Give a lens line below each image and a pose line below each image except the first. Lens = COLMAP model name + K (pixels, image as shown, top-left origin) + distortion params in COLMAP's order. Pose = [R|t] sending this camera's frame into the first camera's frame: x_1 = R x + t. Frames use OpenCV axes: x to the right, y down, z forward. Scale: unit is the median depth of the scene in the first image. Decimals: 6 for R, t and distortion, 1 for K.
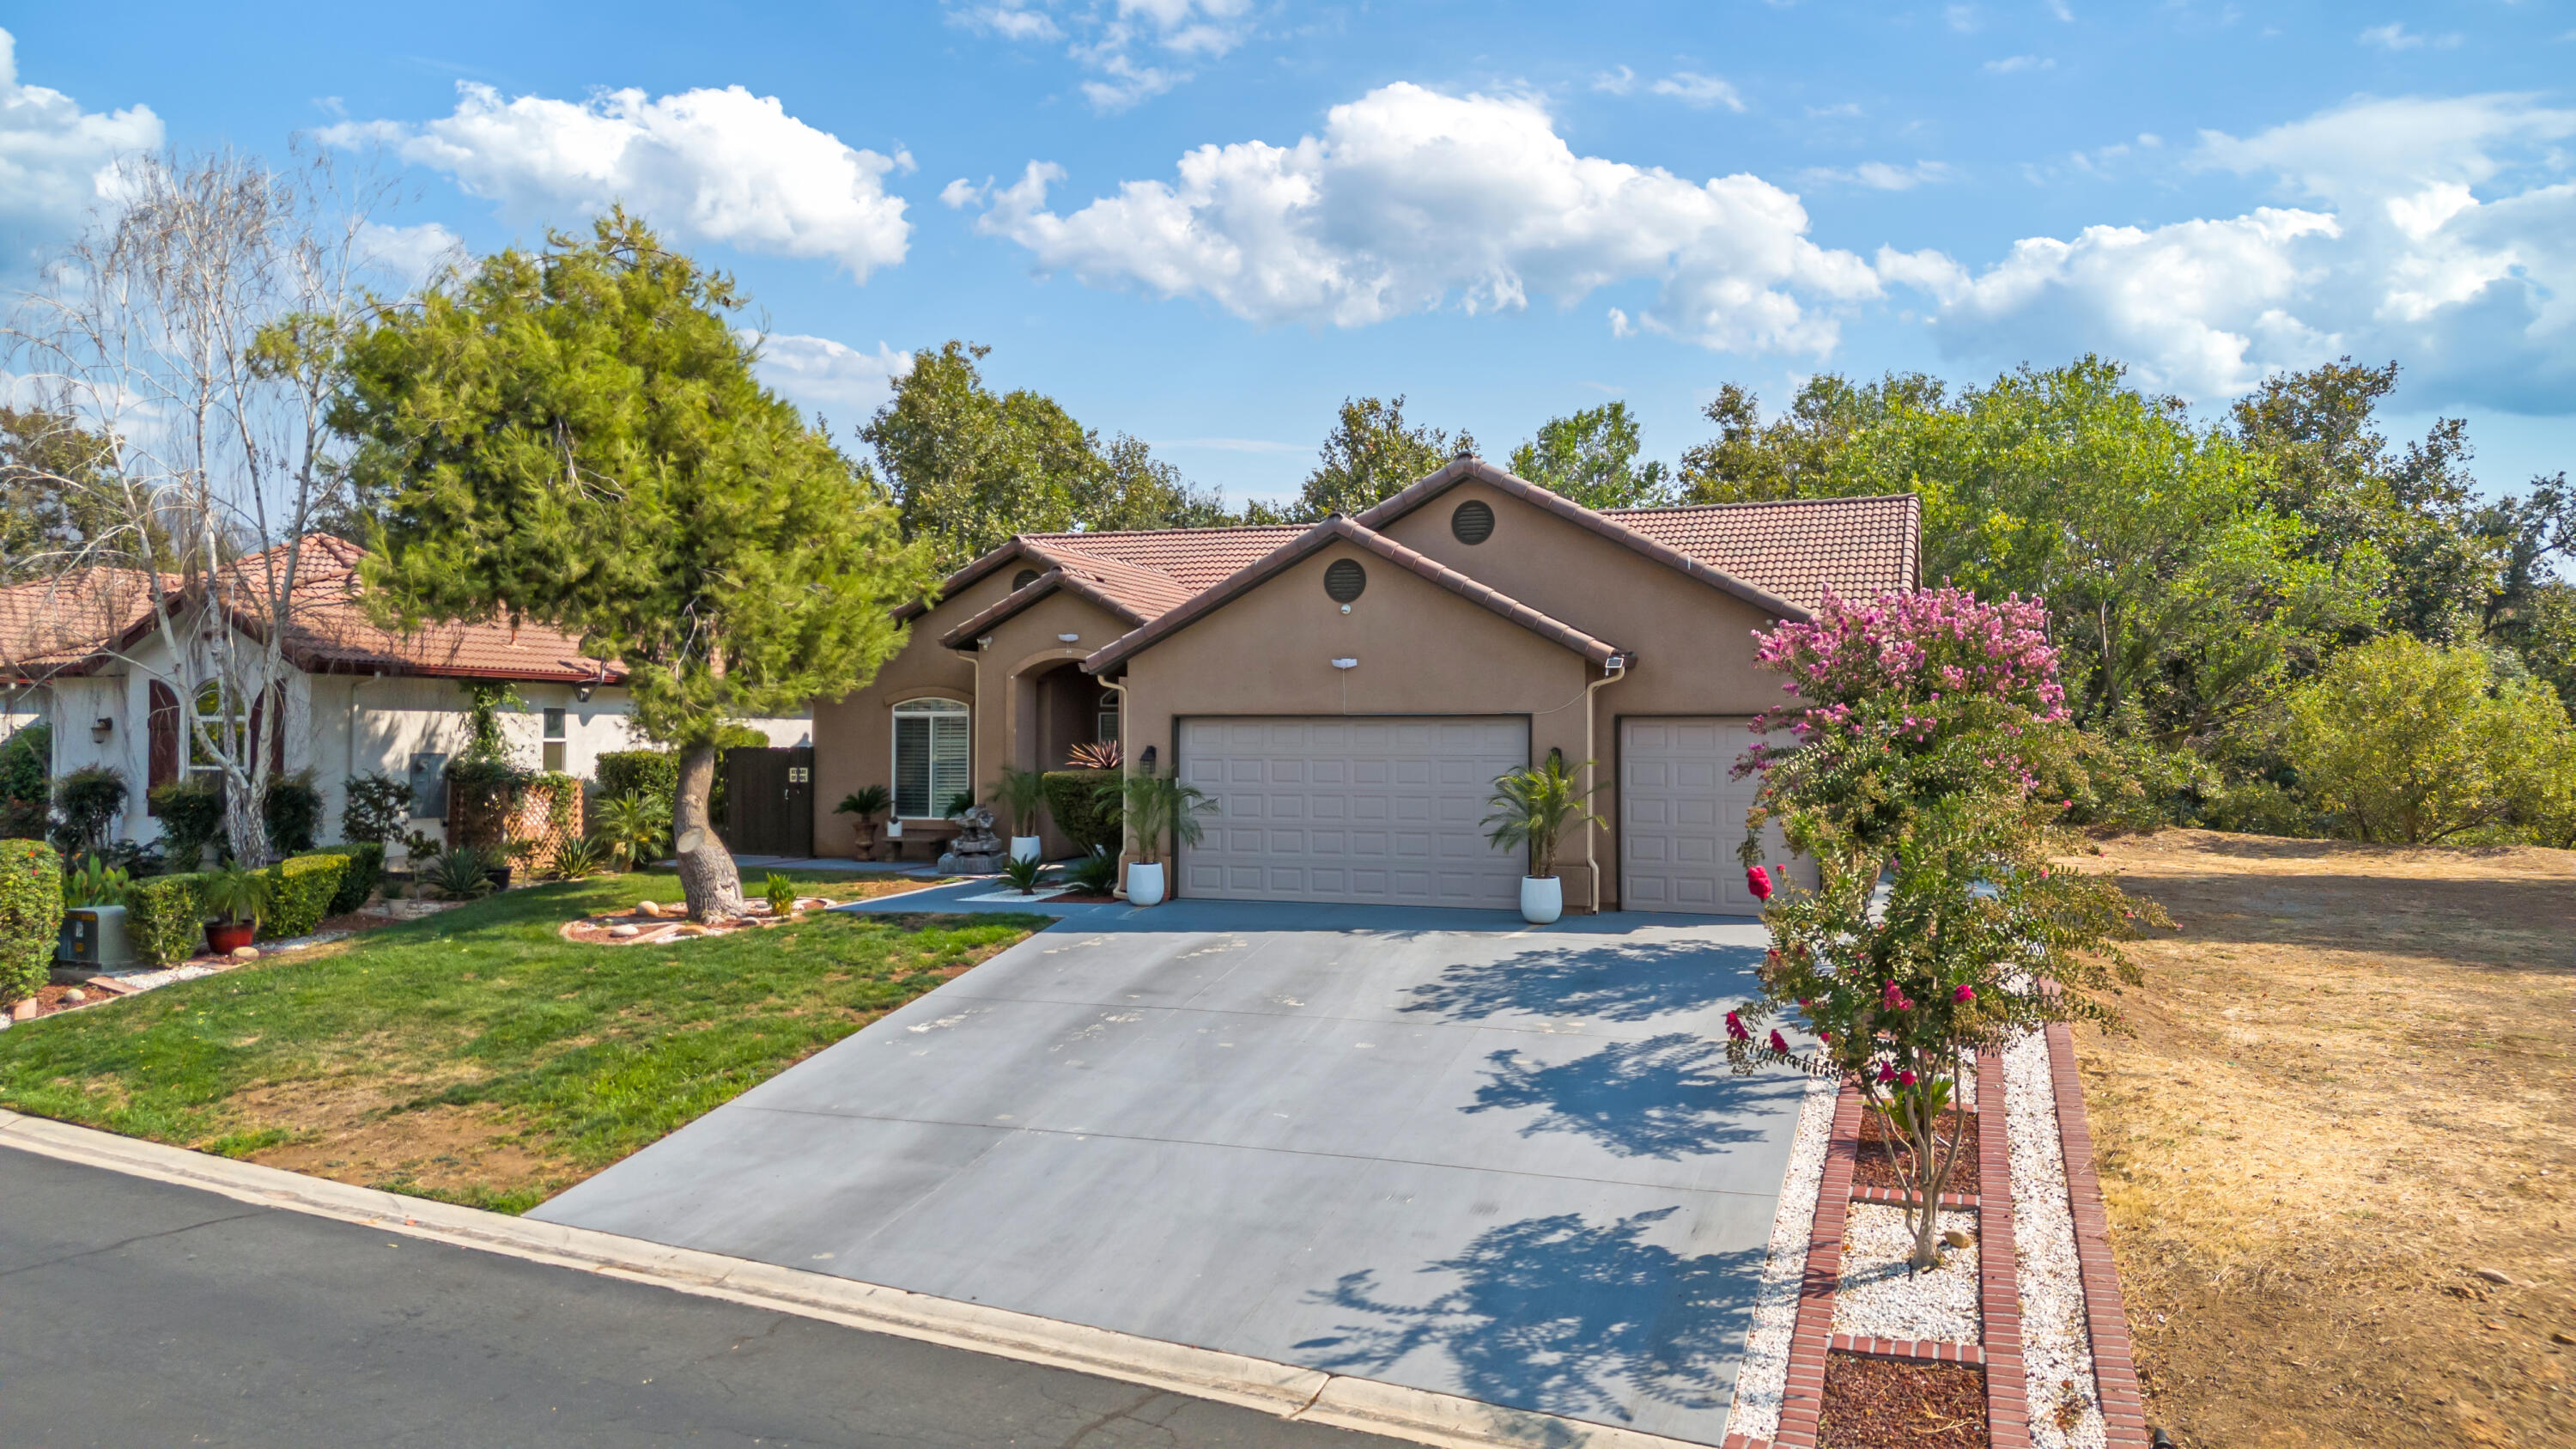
lens RADIAL K [[1812.5, 0, 1288.0], [0, 1812.5, 724.5], [0, 0, 1]] dist [0.064562, -0.064187]
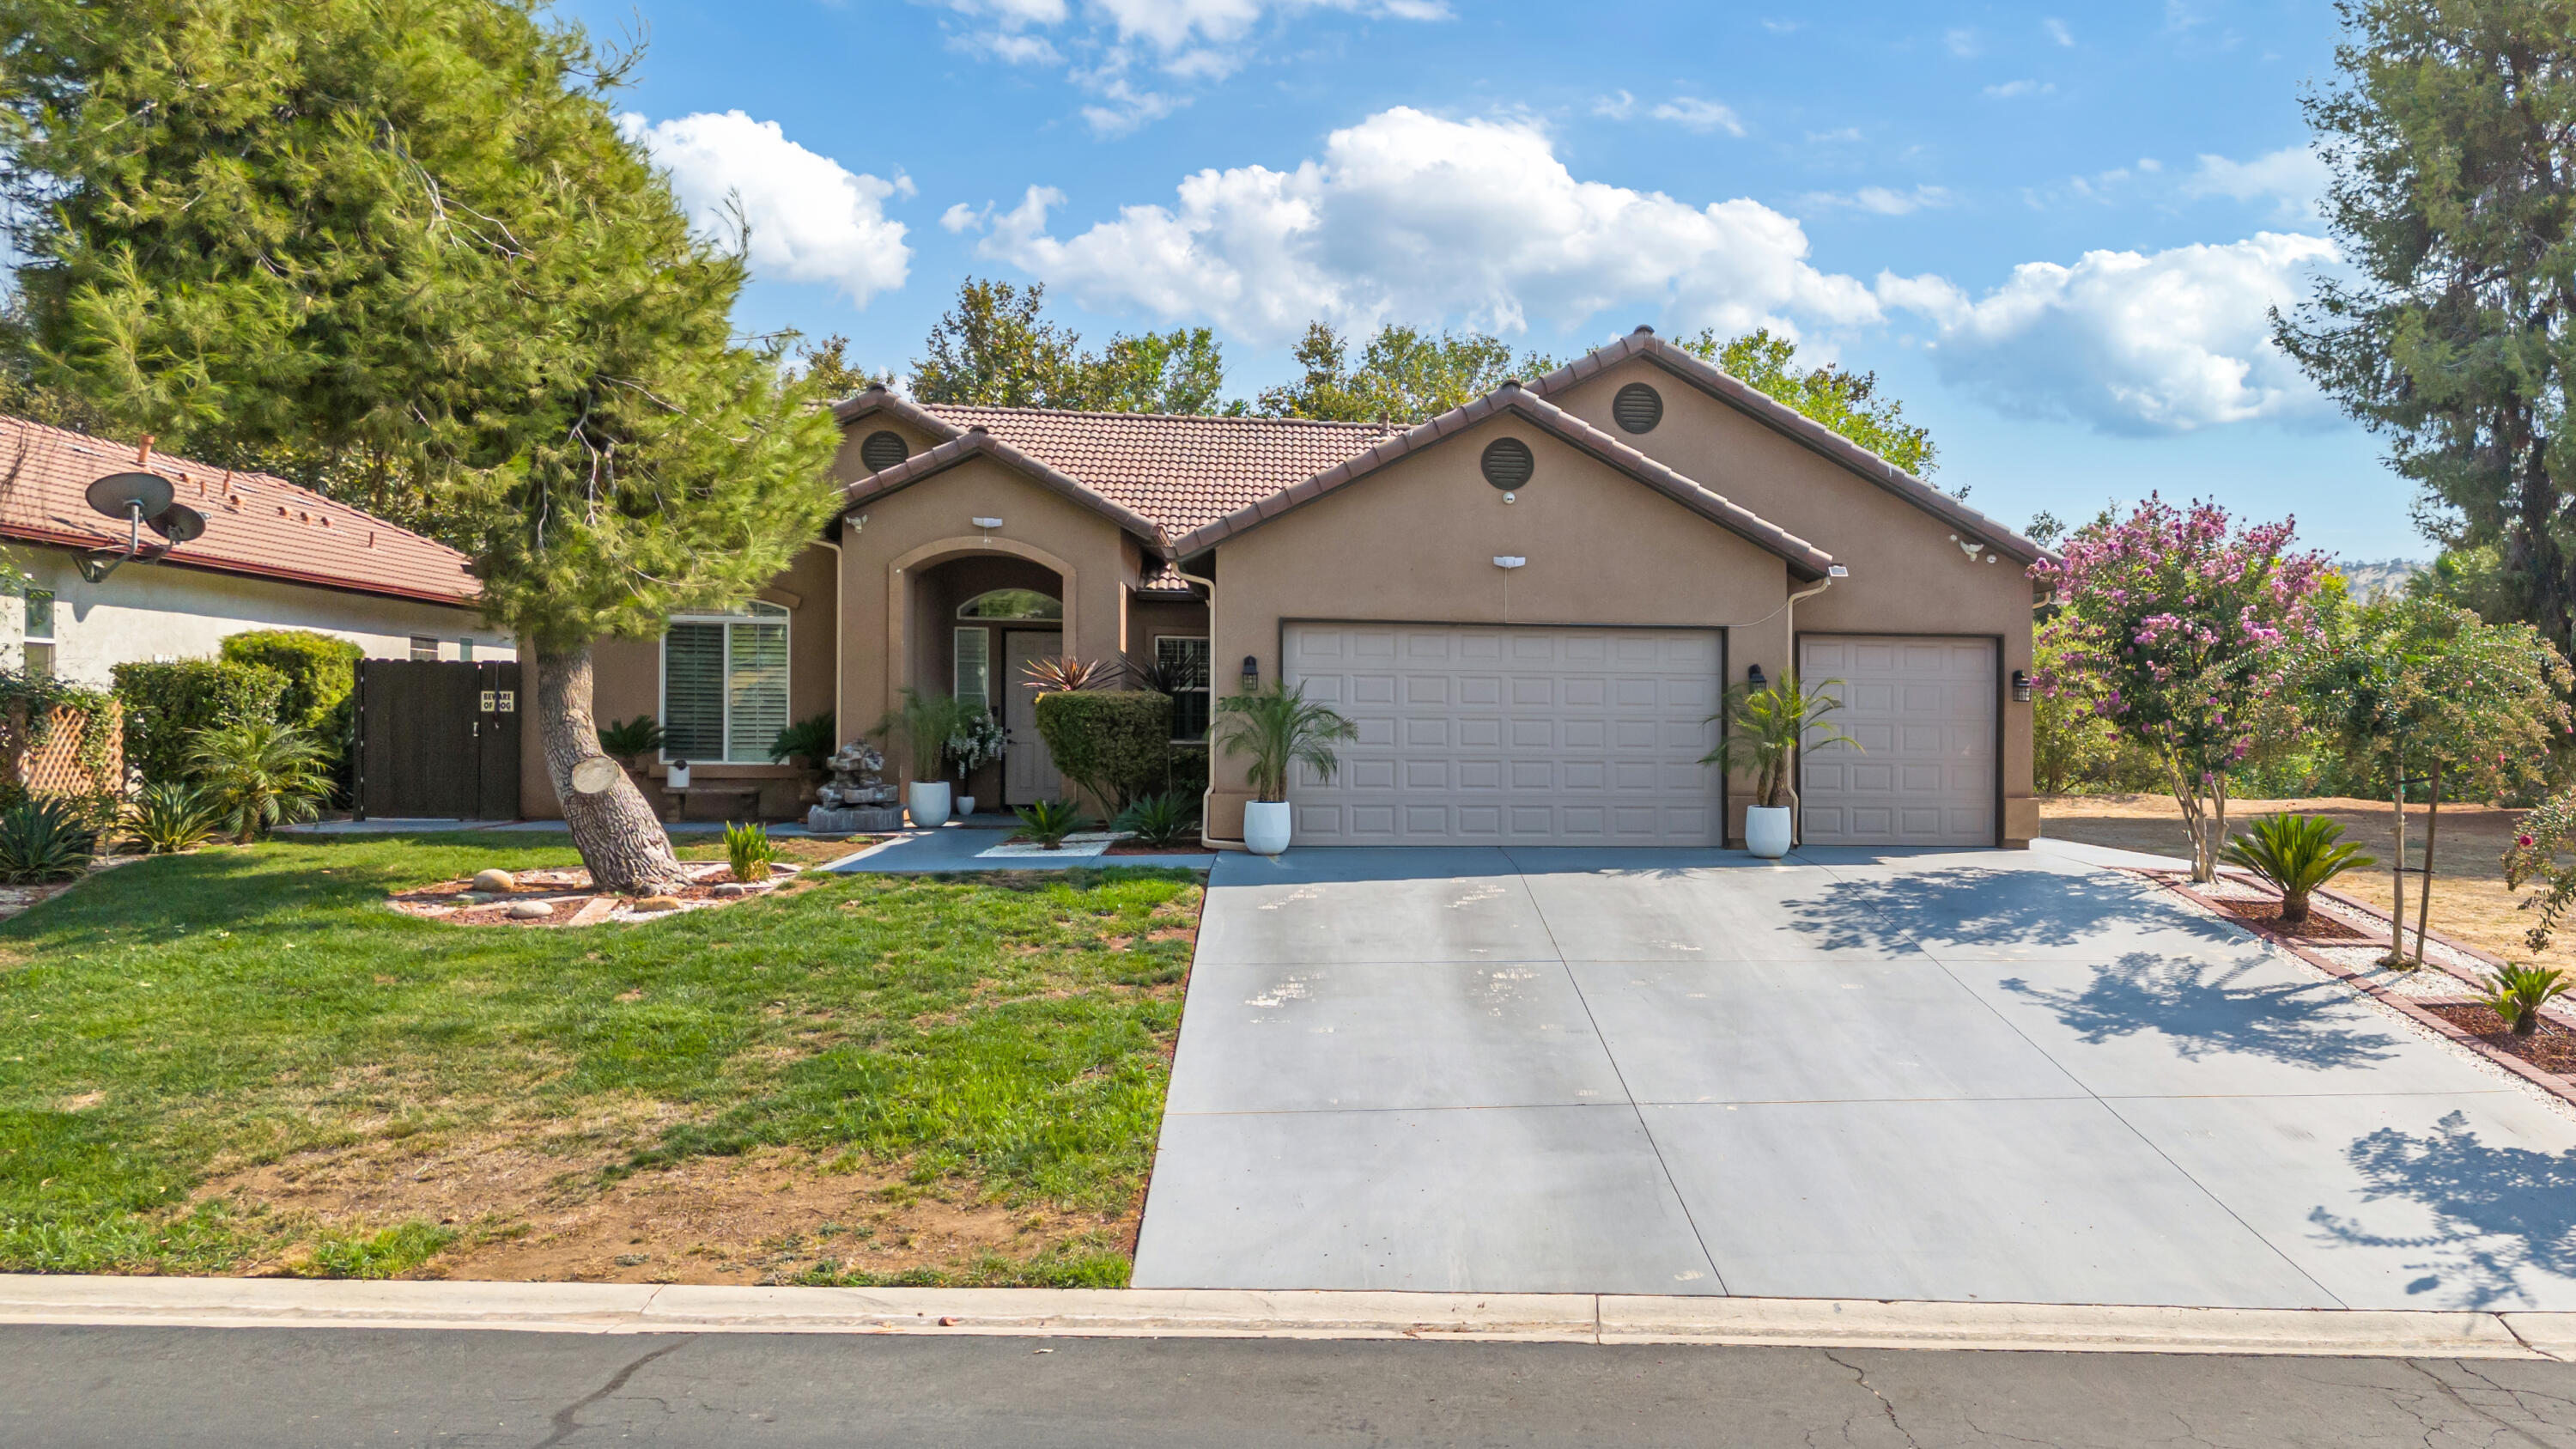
lens RADIAL K [[1933.0, 0, 1627.7], [0, 1933.0, 724.9], [0, 0, 1]] dist [0.045170, -0.032130]
pose [[0.866717, 0.010098, 0.498697, -0.375980], [-0.014609, 0.999880, 0.005143, 0.037458], [-0.498586, -0.011743, 0.866761, 0.191549]]
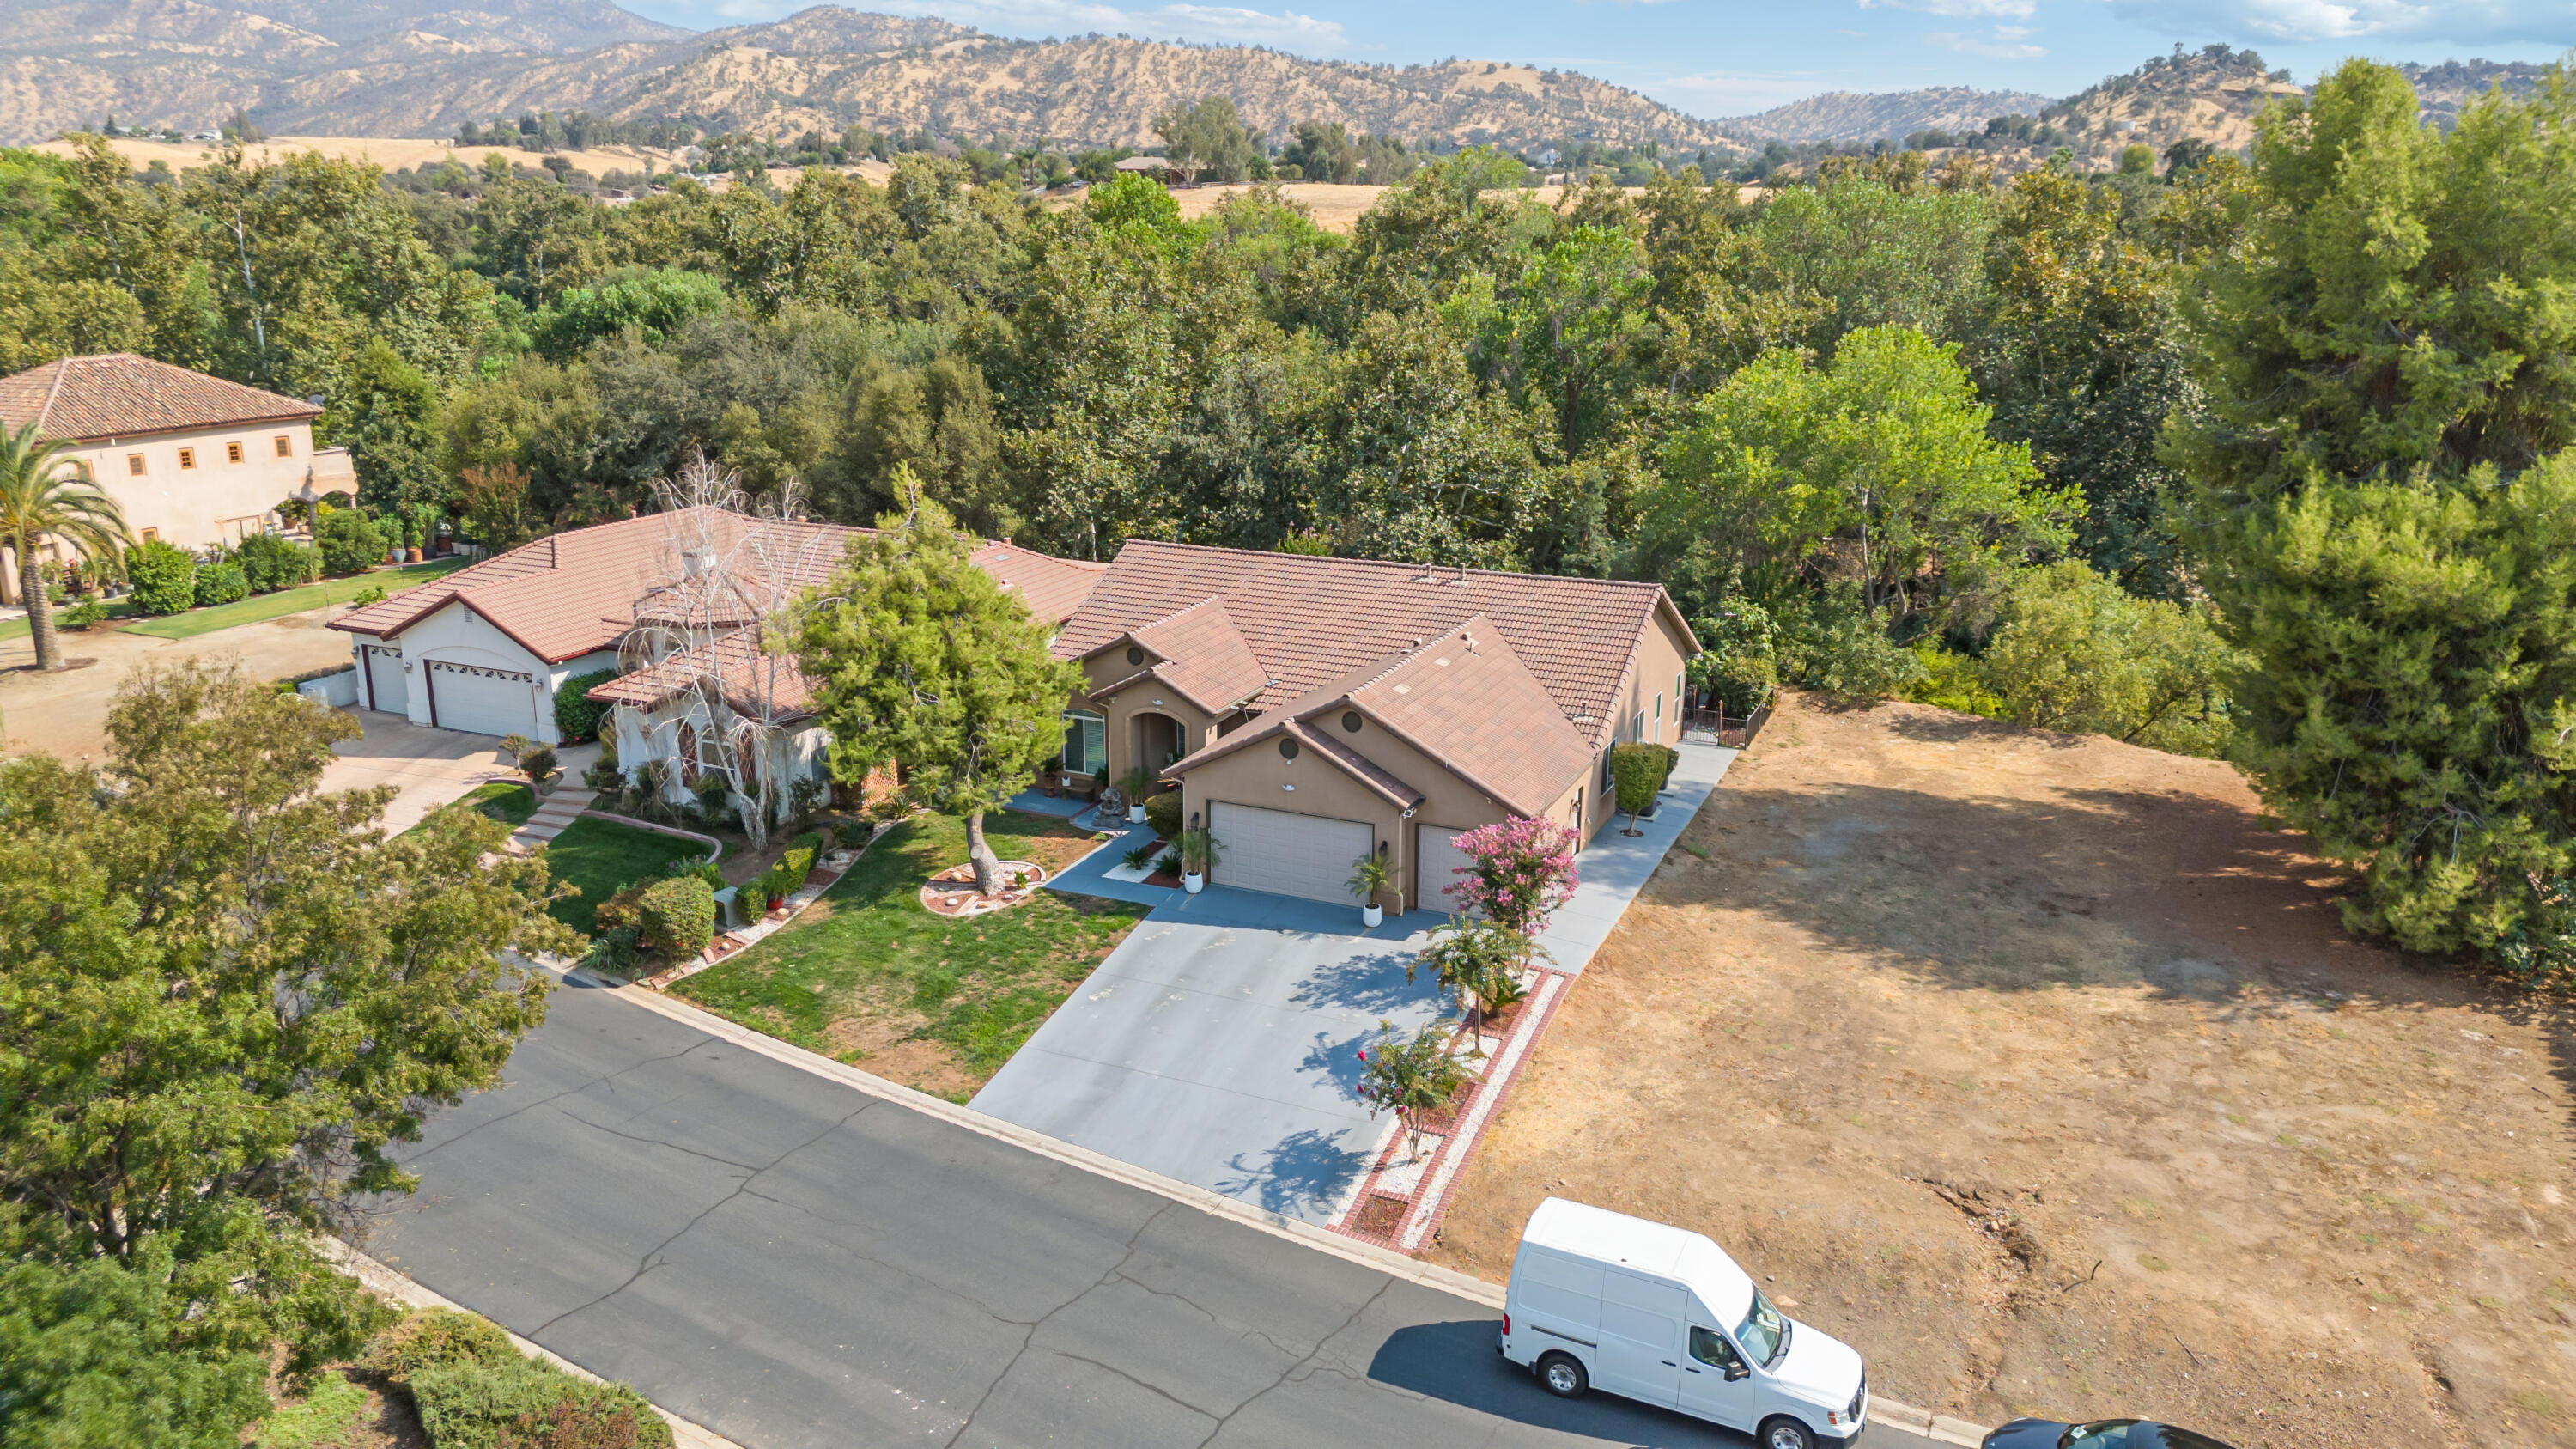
lens RADIAL K [[1812.5, 0, 1288.0], [0, 1812.5, 724.5], [0, 0, 1]] dist [0.064562, -0.064187]
pose [[0.997665, 0.020569, -0.065121, 0.165961], [-0.001240, 0.958860, 0.283877, -0.698120], [0.068281, -0.283134, 0.956647, -0.959954]]
